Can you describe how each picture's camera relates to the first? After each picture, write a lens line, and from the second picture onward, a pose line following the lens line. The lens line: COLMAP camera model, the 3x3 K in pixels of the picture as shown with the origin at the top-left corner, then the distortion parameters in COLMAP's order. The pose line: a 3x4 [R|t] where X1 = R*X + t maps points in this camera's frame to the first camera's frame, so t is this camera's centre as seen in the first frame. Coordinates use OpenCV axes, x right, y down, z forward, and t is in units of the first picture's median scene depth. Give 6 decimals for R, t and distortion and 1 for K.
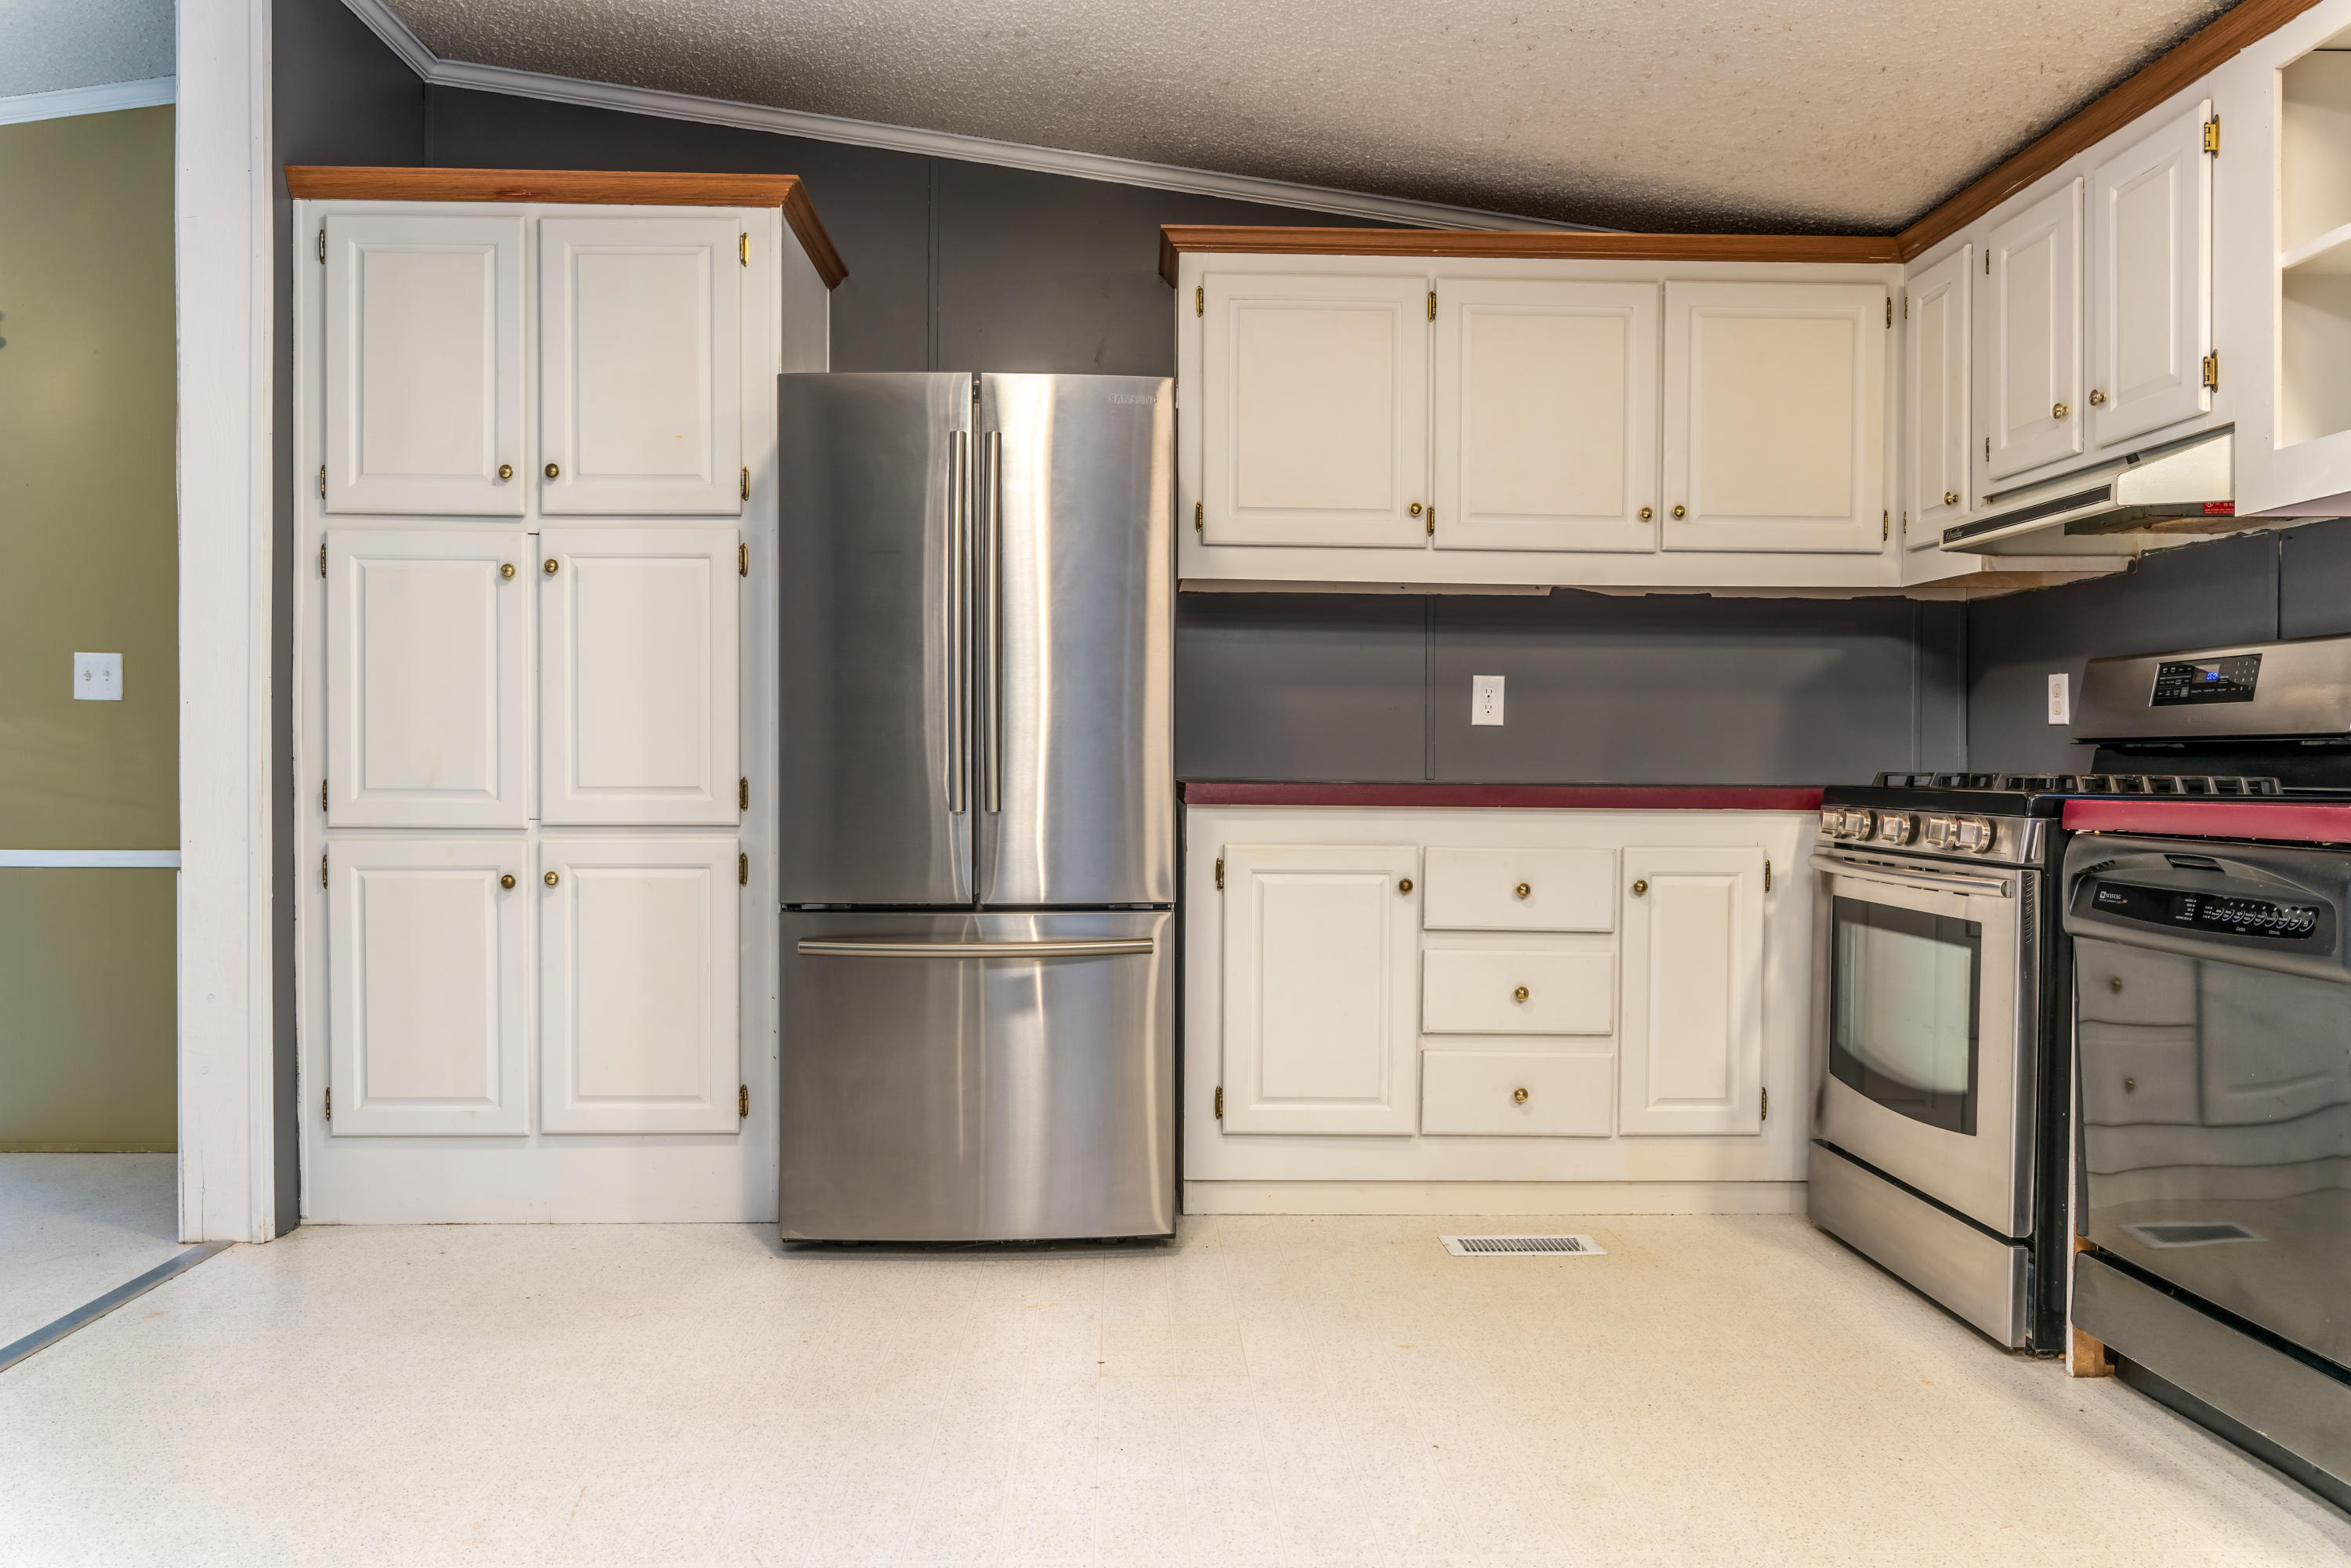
lens RADIAL K [[1593.8, 0, 1176.3], [0, 1593.8, 787.7], [0, 0, 1]] dist [-0.035536, -0.002673]
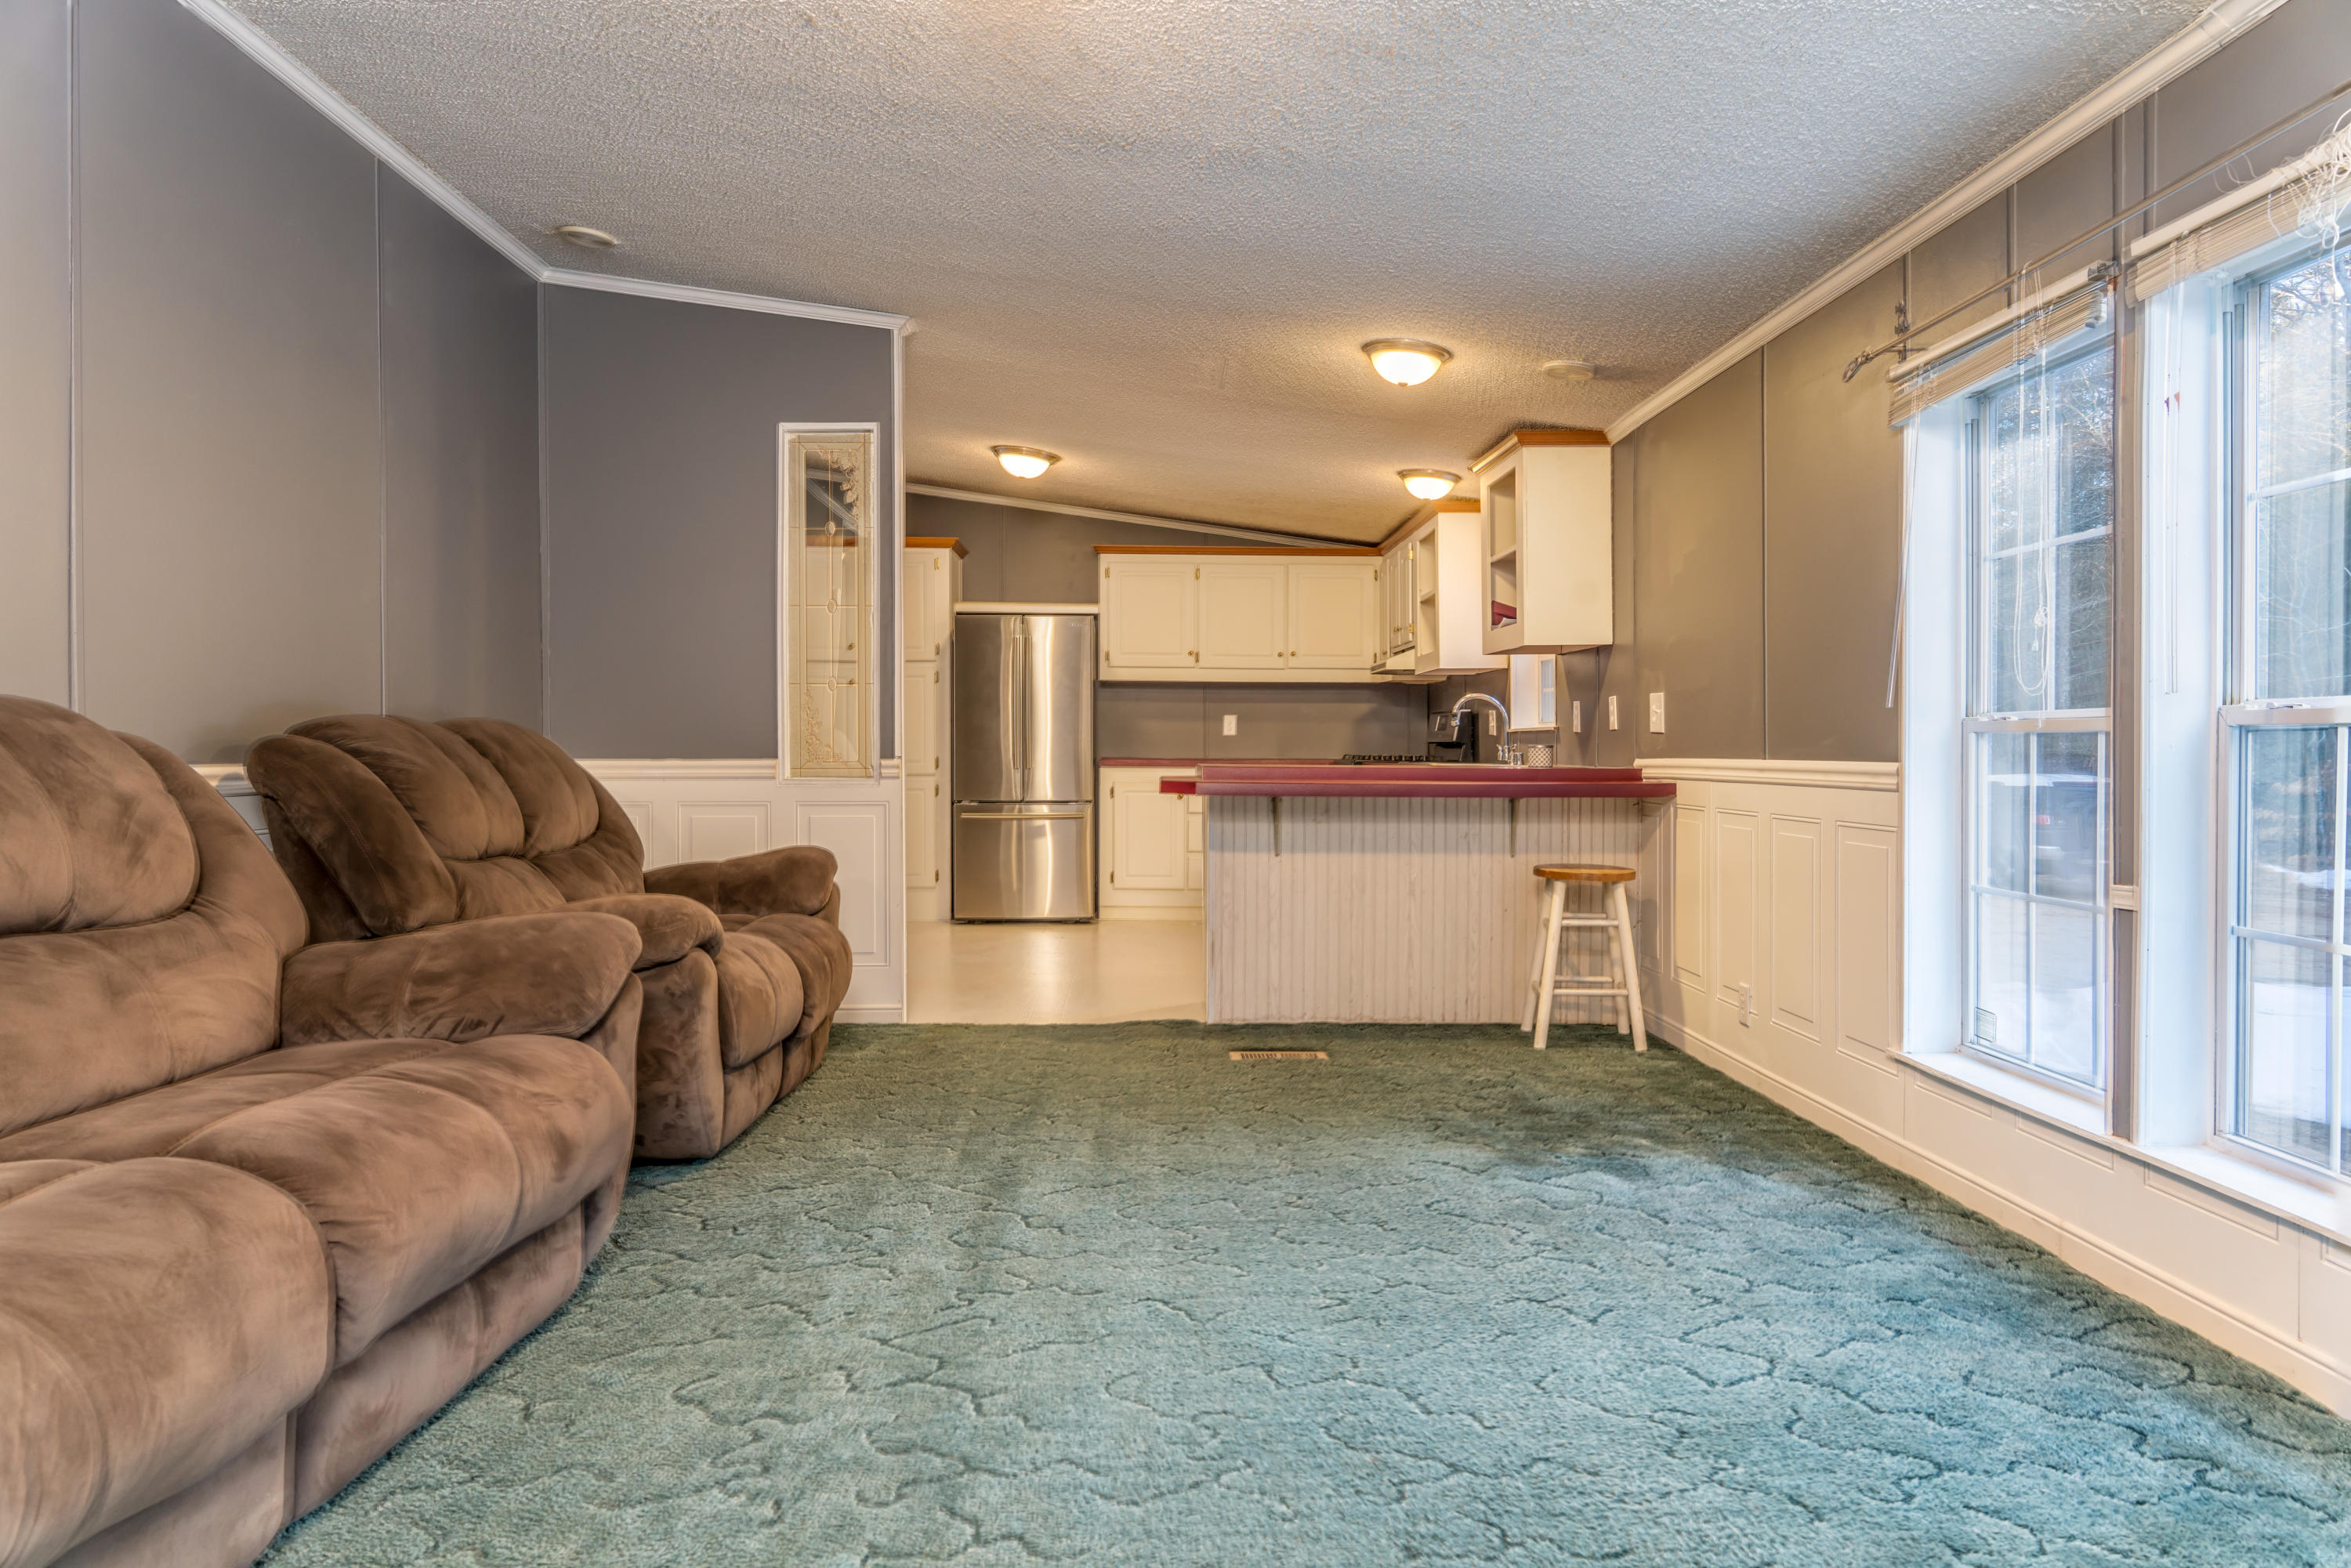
lens RADIAL K [[1593.8, 0, 1174.9], [0, 1593.8, 779.5], [0, 0, 1]] dist [-0.035536, -0.002673]
pose [[0.999999, -0.001192, 0.000434, 0.131666], [0.001193, 0.999993, -0.003435, 0.041982], [-0.000430, 0.003435, 0.999994, -1.693617]]
